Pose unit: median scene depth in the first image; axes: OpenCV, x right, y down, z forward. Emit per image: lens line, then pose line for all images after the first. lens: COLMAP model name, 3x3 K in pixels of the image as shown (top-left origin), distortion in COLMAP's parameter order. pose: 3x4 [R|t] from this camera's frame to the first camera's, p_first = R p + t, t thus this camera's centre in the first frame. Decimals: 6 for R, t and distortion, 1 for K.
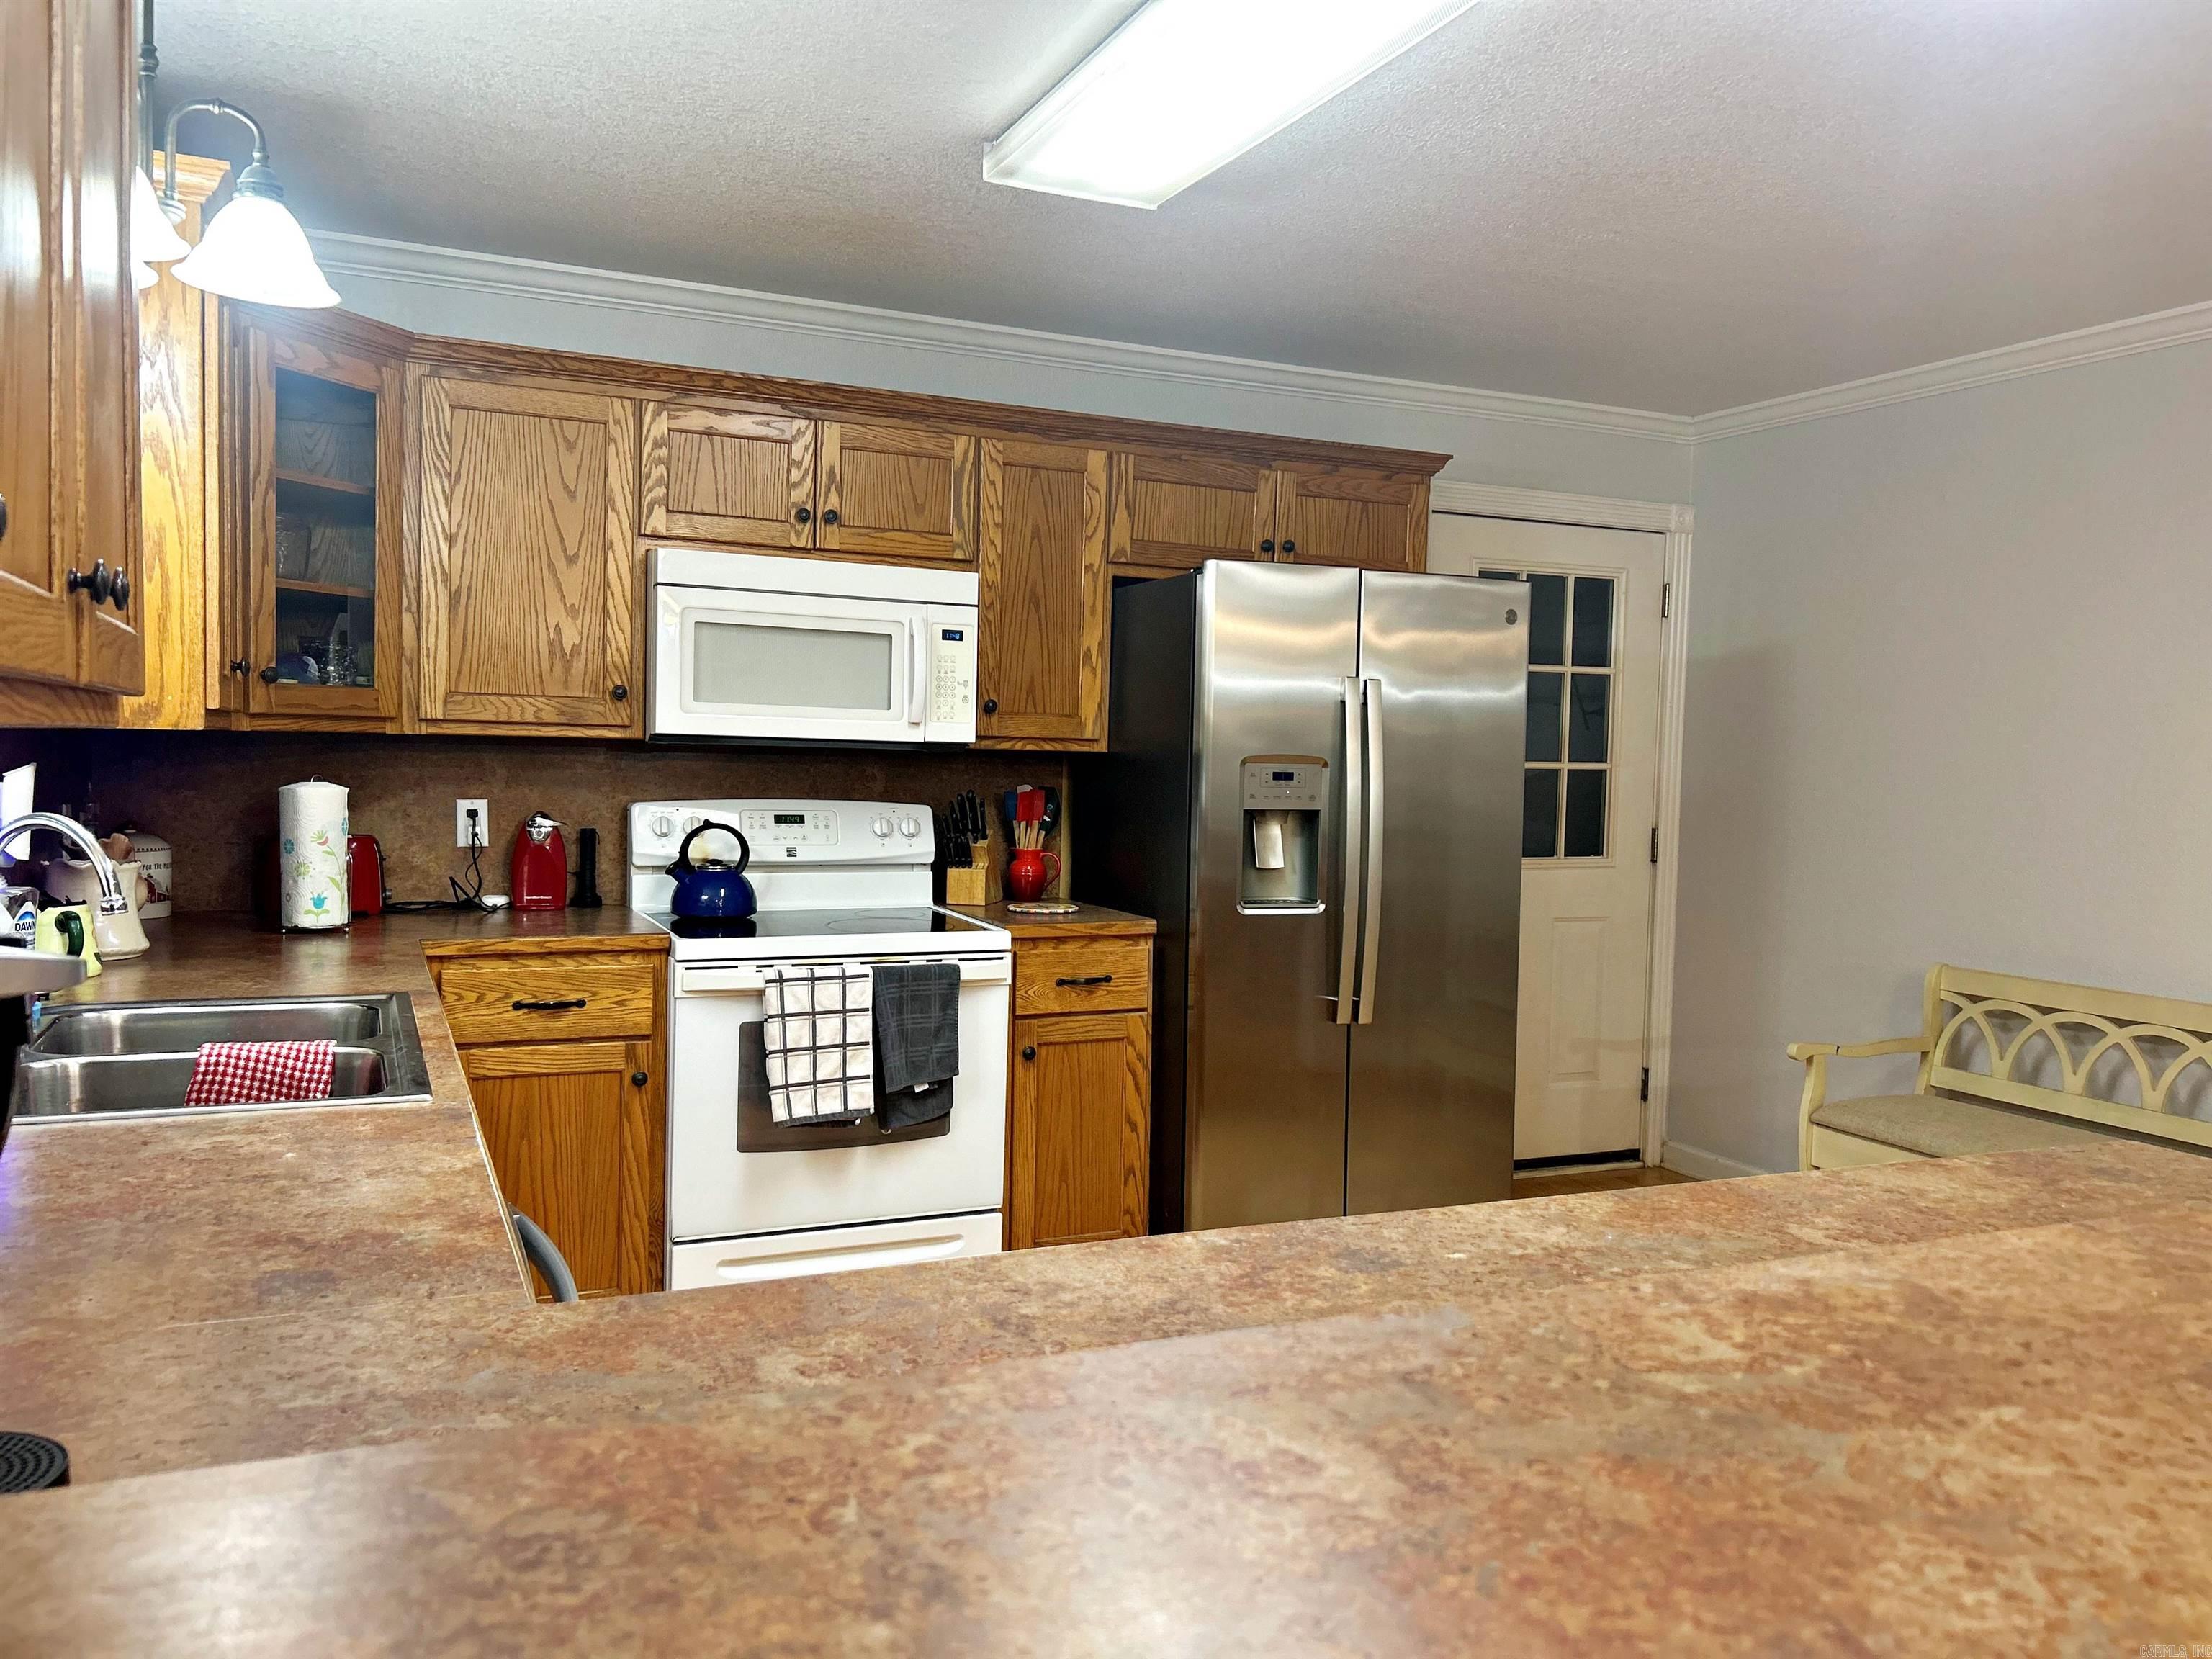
lens RADIAL K [[1663.1, 0, 1119.5], [0, 1663.1, 830.1], [0, 0, 1]] dist [0.068413, -0.083382]
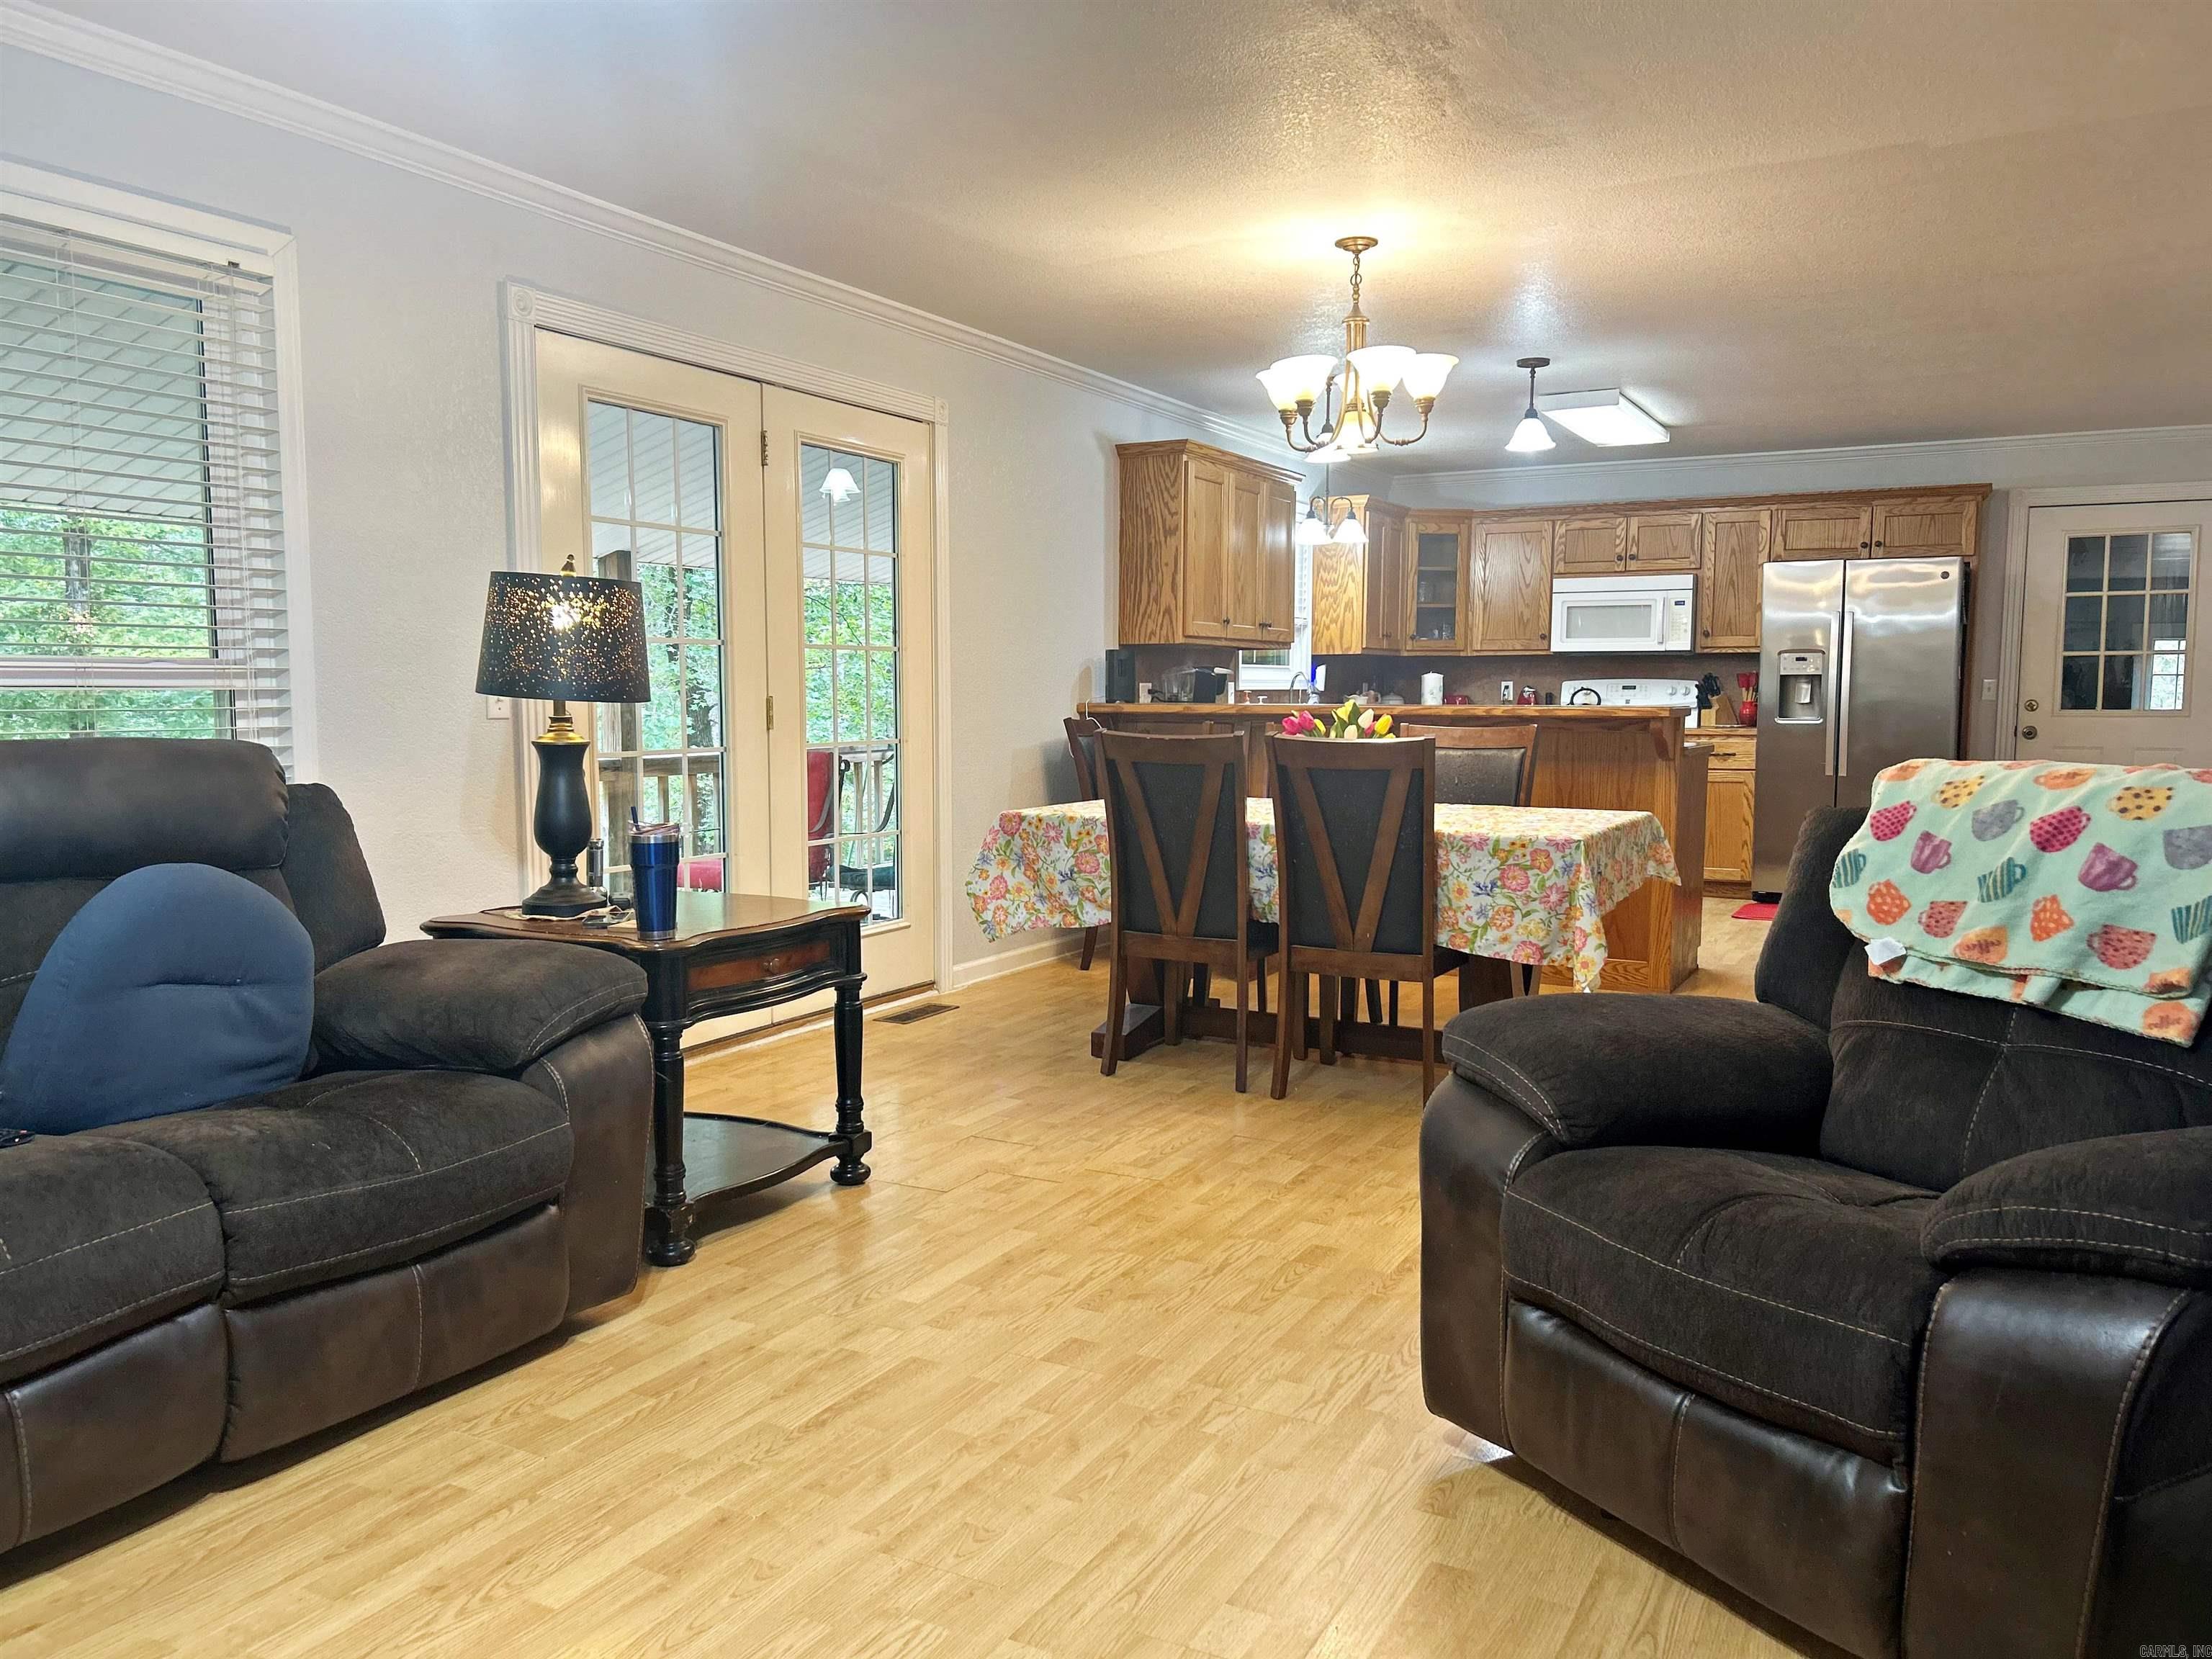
lens RADIAL K [[1663.1, 0, 1101.4], [0, 1663.1, 845.7], [0, 0, 1]] dist [0.068413, -0.083382]
pose [[0.606700, 0.051287, -0.793274, 1.272335], [-0.024438, 0.998648, 0.045875, 0.129516], [0.794555, -0.008447, 0.607134, -1.038665]]
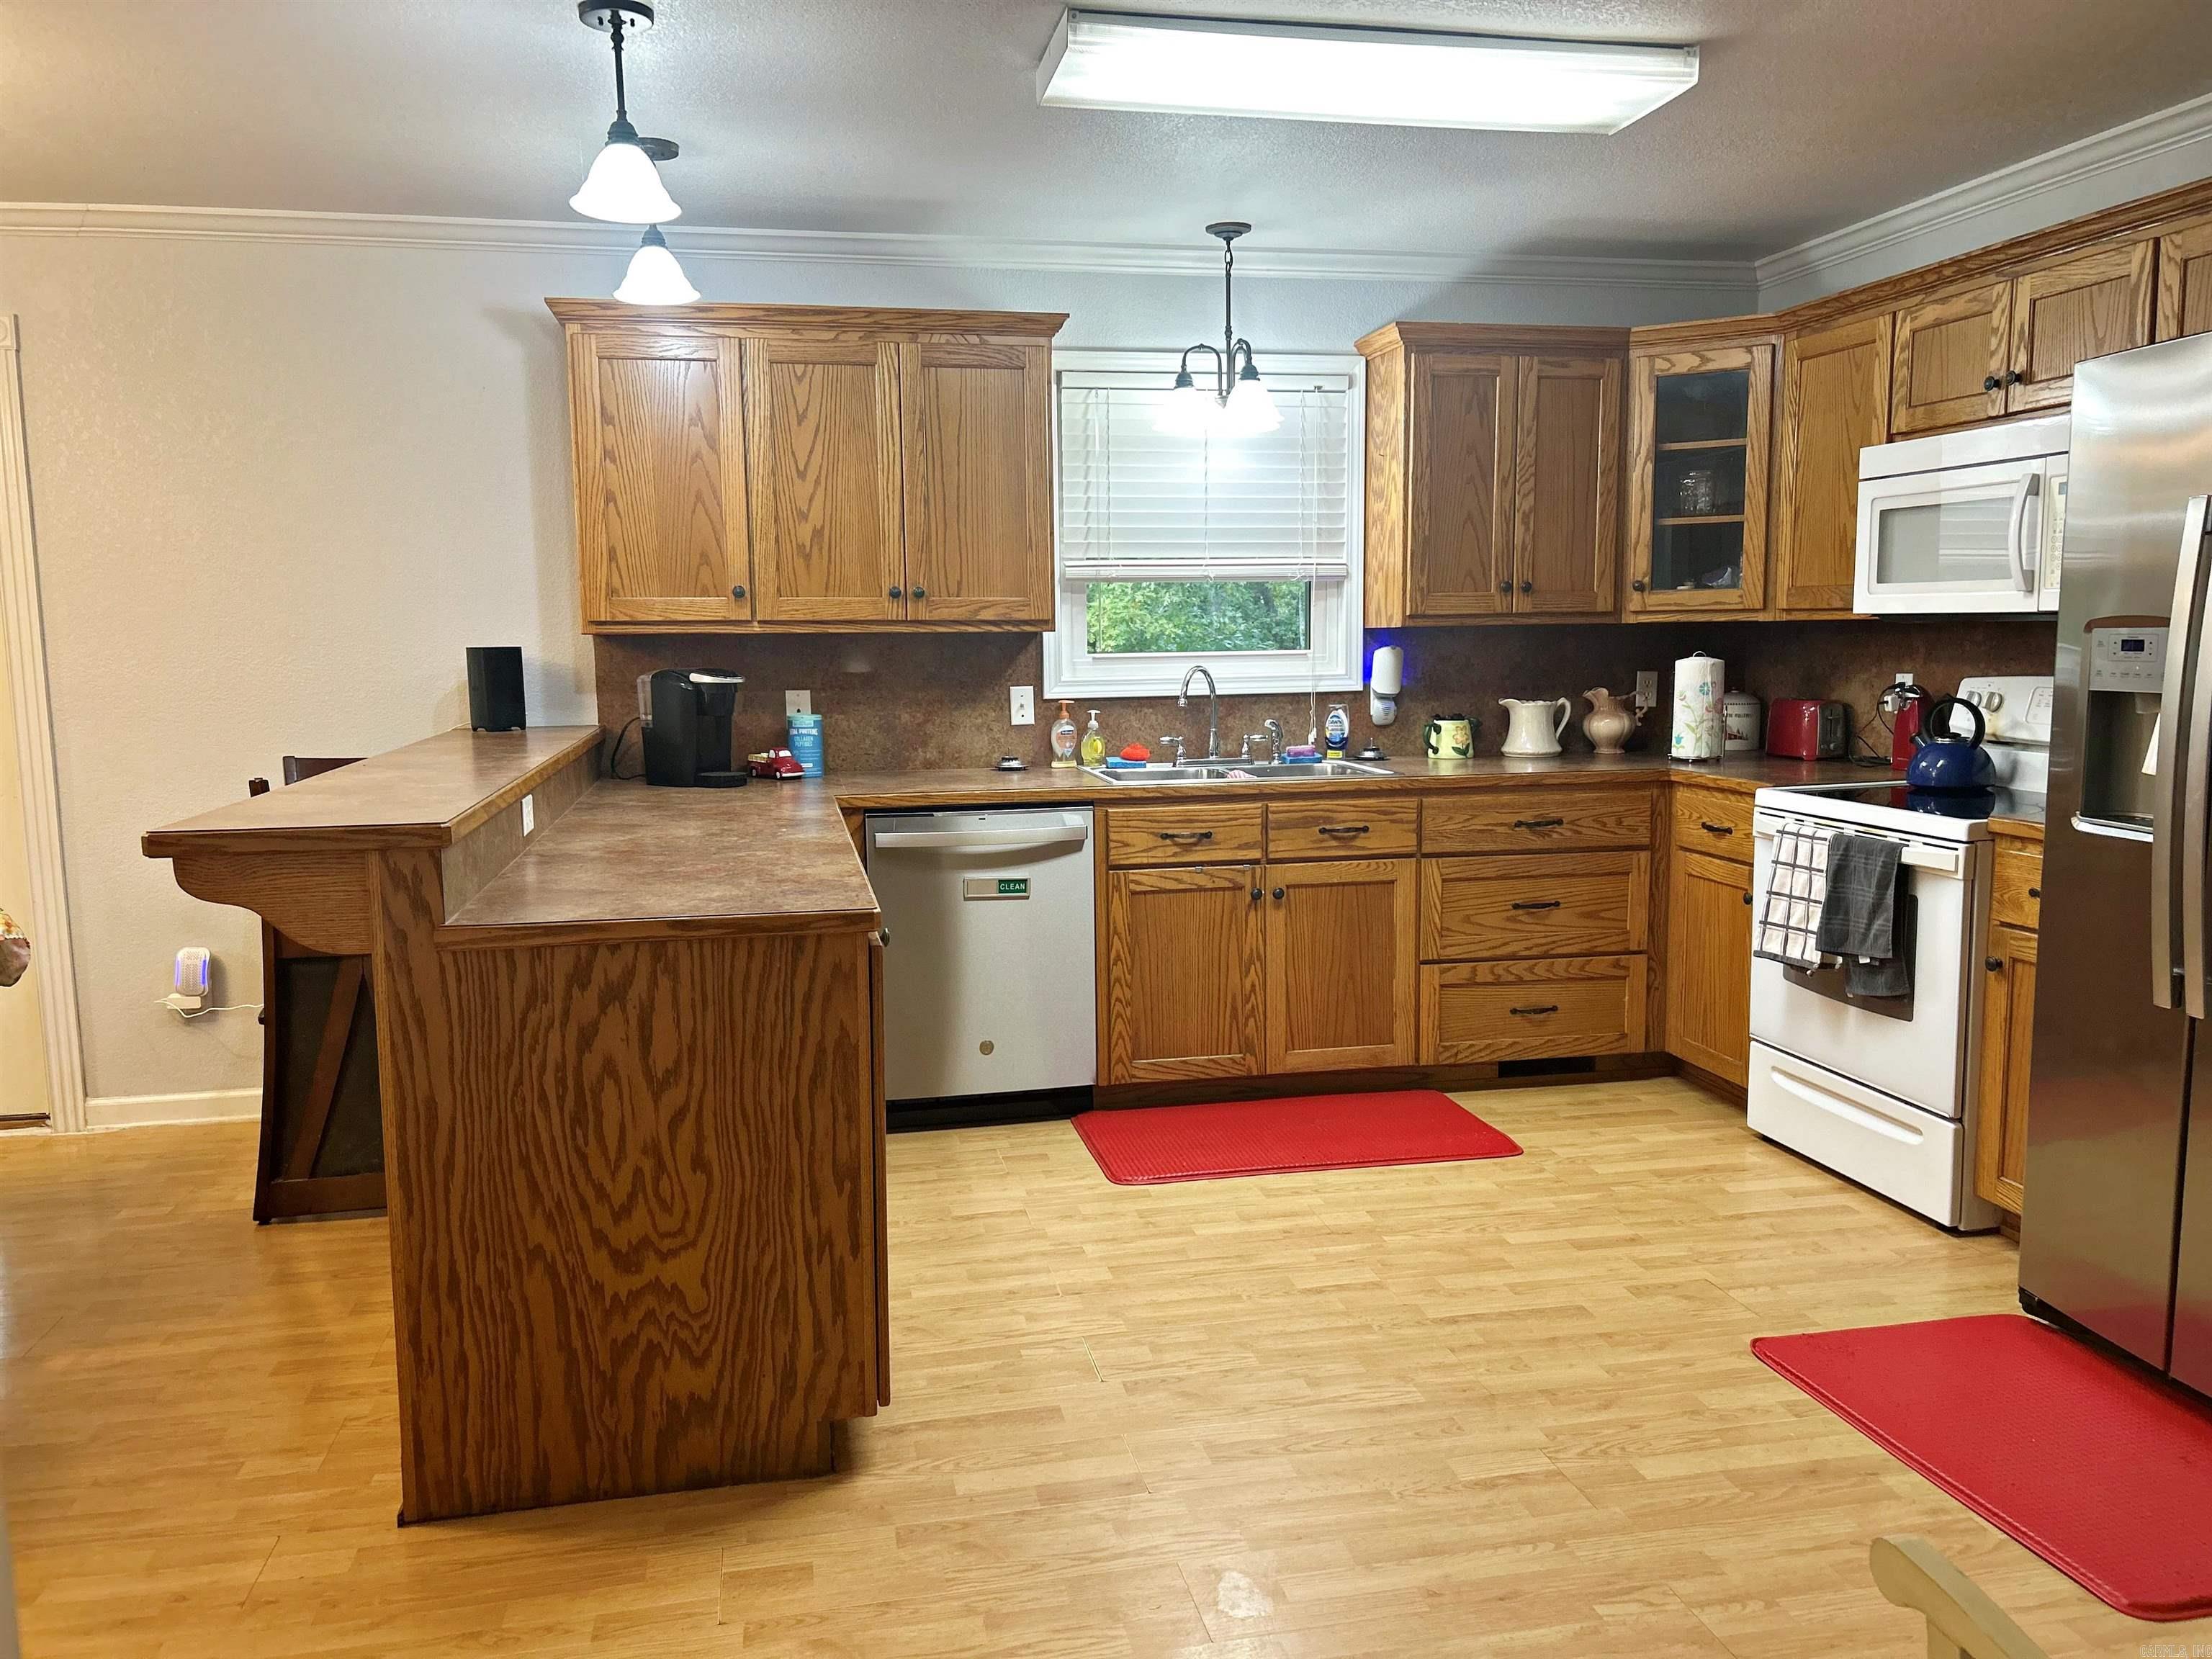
lens RADIAL K [[1694.1, 0, 1114.4], [0, 1694.1, 839.4], [0, 0, 1]] dist [0.030697, -0.023122]
pose [[-0.214082, 0.099685, -0.971716, 0.912165], [-0.038343, 0.993155, 0.110331, -0.013276], [0.976063, 0.060878, -0.208794, 0.715788]]
